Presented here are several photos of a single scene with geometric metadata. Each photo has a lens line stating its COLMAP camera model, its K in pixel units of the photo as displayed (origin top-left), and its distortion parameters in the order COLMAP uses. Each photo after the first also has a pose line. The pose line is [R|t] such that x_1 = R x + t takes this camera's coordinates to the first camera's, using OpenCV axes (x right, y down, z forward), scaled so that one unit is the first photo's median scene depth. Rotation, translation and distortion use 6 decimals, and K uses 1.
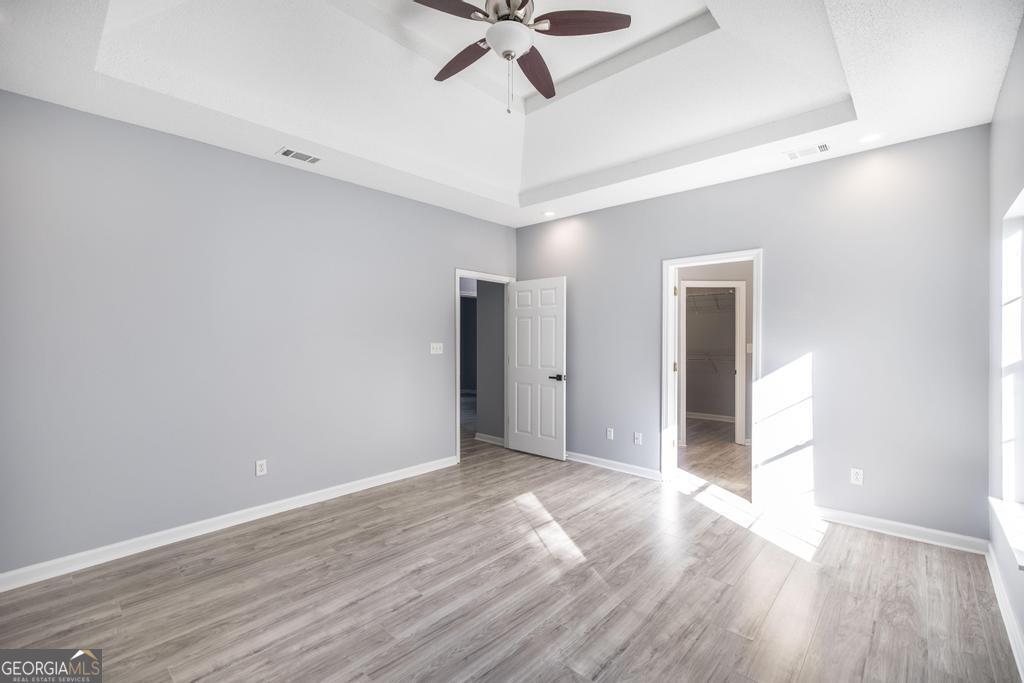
lens RADIAL K [[435.7, 0, 512.0], [0, 435.7, 341.5], [0, 0, 1]] dist [0.001577, 0.000085]
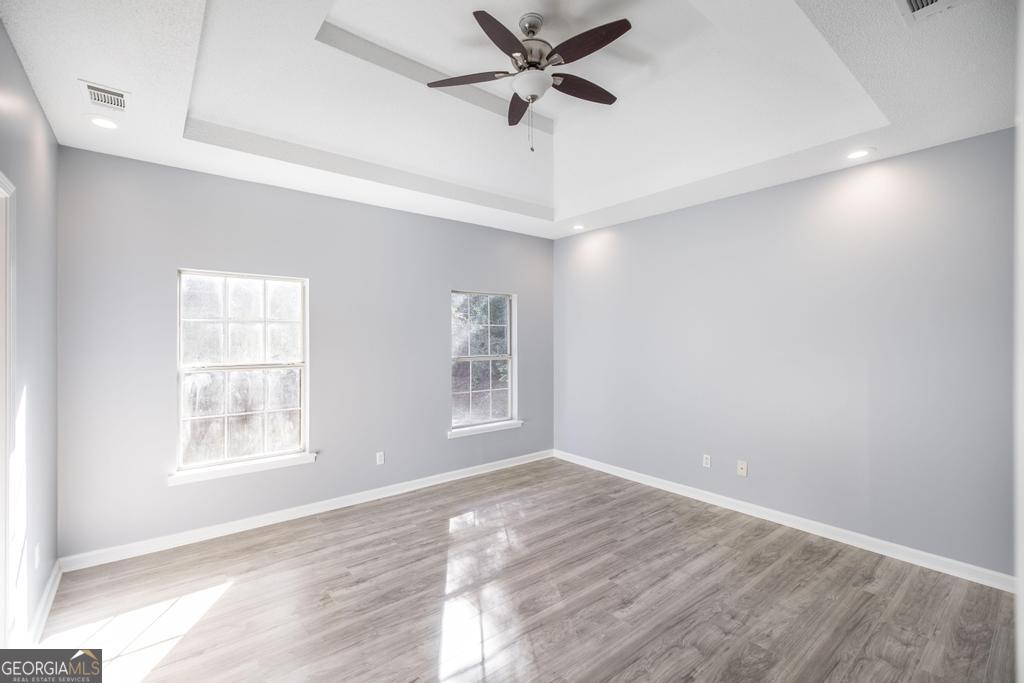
lens RADIAL K [[435.7, 0, 512.0], [0, 435.7, 341.5], [0, 0, 1]] dist [0.001577, 0.000085]
pose [[-0.991193, 0.001215, 0.132419, -0.099437], [0.002717, 0.999934, 0.011164, -0.064970], [-0.132396, 0.011426, -0.991131, 2.081127]]
